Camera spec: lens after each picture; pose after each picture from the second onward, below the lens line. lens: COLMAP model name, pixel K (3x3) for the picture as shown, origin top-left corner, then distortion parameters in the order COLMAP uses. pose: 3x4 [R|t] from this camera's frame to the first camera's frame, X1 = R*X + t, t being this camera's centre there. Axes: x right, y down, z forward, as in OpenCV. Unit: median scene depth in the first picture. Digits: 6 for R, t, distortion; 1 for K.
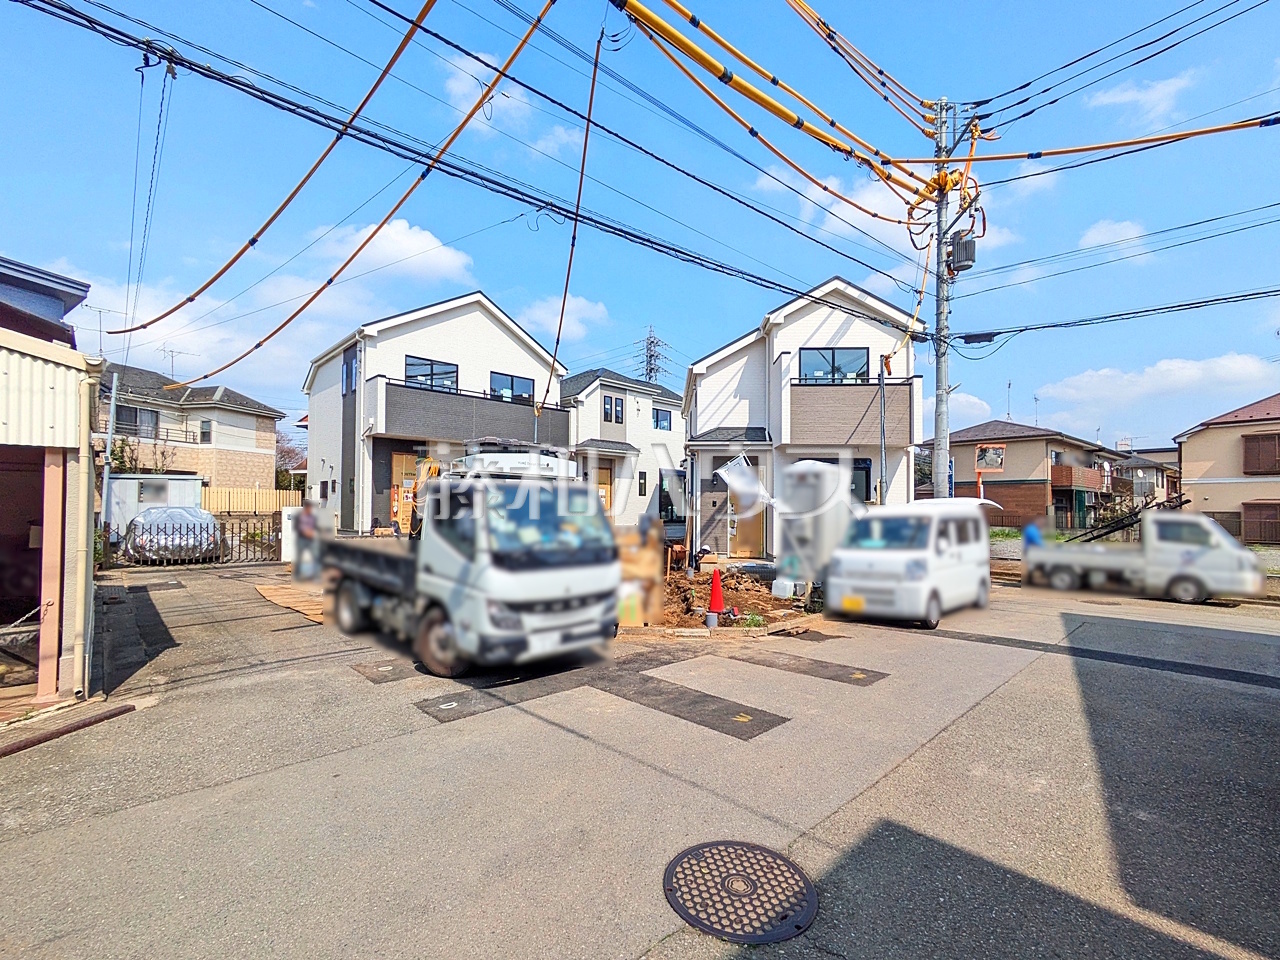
lens RADIAL K [[558.7, 0, 637.0], [0, 558.7, 496.4], [0, 0, 1]] dist [-0.000459, 0.000816]
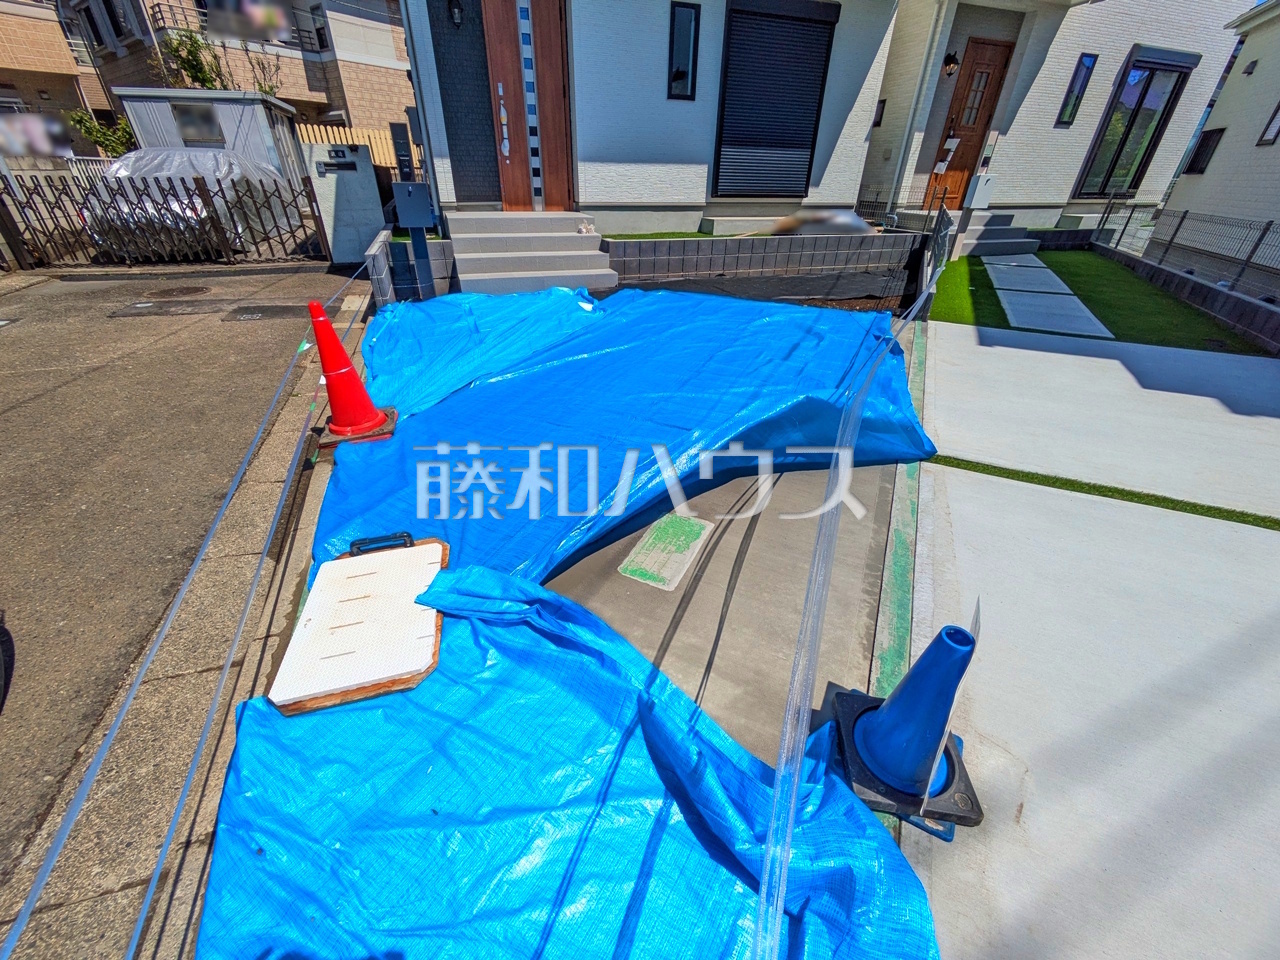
lens RADIAL K [[507.1, 0, 637.6], [0, 507.1, 480.9], [0, 0, 1]] dist [-0.000876, 0.001032]
pose [[0.915831, 0.212286, -0.340865, -0.164032], [0.000352, 0.848416, 0.529330, 0.038610], [0.401565, -0.484896, 0.776931, 0.695150]]
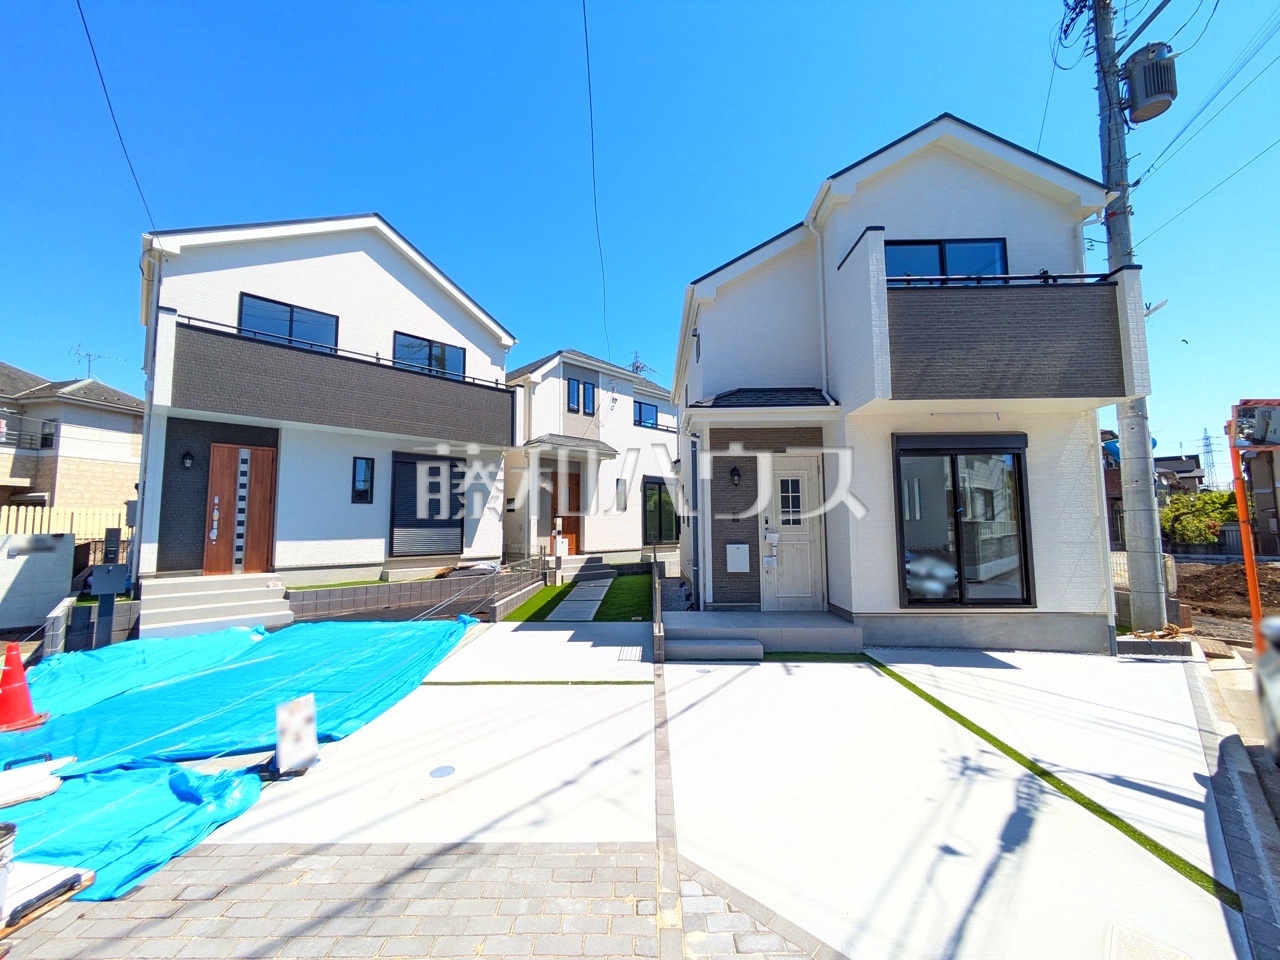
lens RADIAL K [[504.8, 0, 638.0], [0, 504.8, 482.4], [0, 0, 1]] dist [-0.001134, 0.000592]
pose [[0.999652, -0.012145, 0.023411, 0.026624], [0.013617, 0.997871, -0.063787, 0.007663], [-0.022586, 0.064083, 0.997689, 0.501042]]
